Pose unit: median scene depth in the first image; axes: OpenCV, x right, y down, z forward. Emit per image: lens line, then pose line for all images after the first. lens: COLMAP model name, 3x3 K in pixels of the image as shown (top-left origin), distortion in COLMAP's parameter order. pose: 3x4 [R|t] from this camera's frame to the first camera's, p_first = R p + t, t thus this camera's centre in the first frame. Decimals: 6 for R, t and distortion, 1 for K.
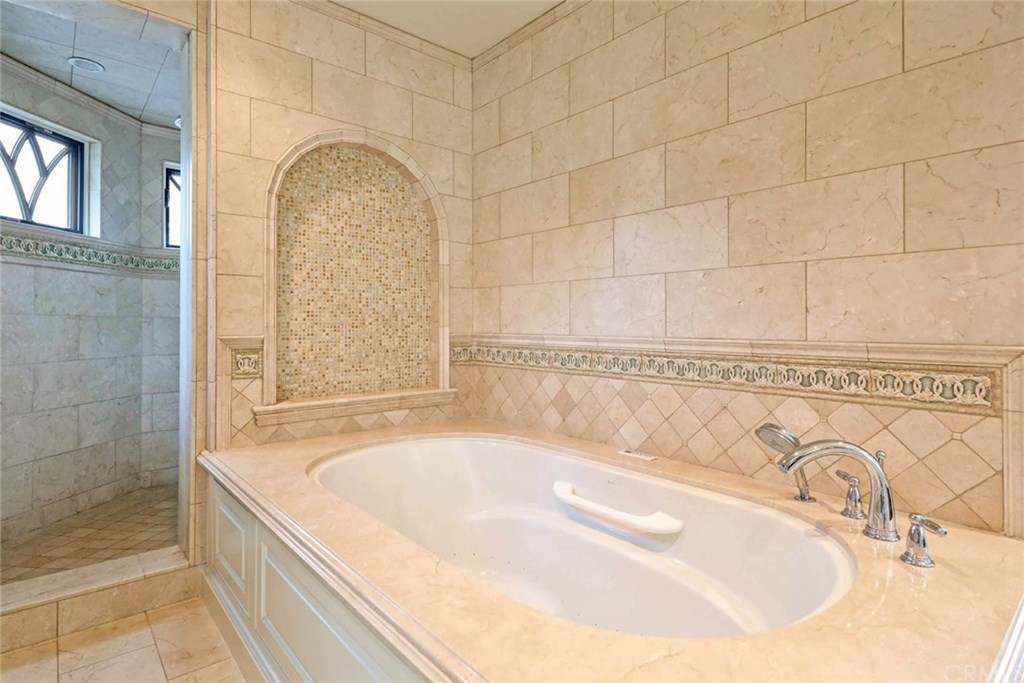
lens RADIAL K [[529.3, 0, 515.0], [0, 529.3, 315.2], [0, 0, 1]] dist [0.027303, -0.000078]
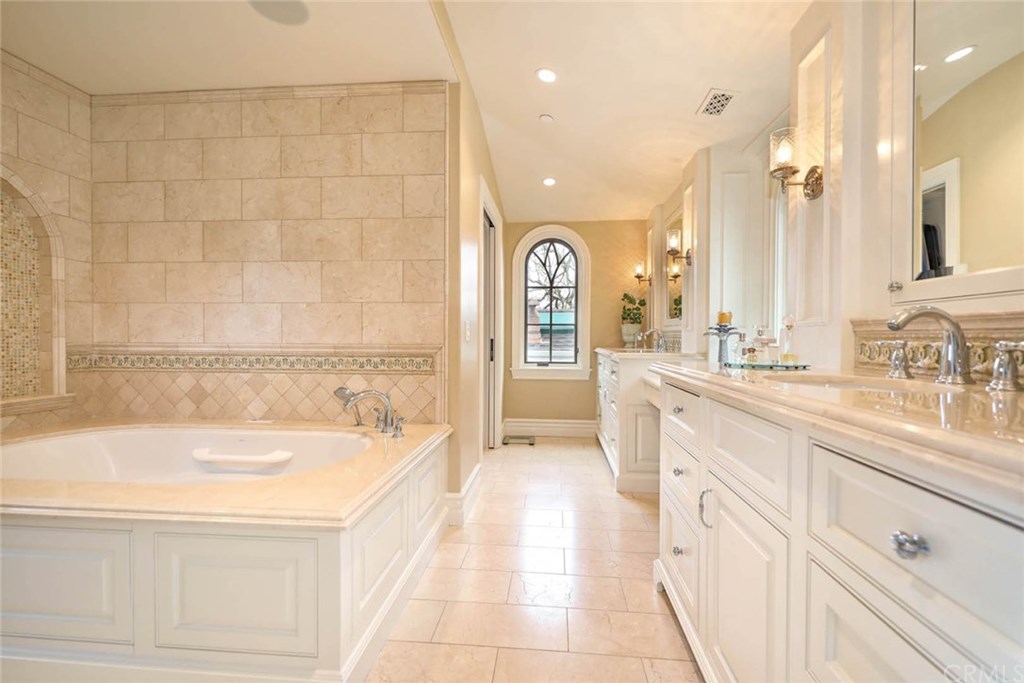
lens RADIAL K [[427.9, 0, 512.0], [0, 427.9, 341.5], [0, 0, 1]] dist [0.001700, -0.004629]
pose [[0.712820, -0.006745, 0.701315, -0.102270], [-0.014685, 0.999591, 0.024539, -0.005060], [-0.701193, -0.027791, 0.712429, -0.328473]]
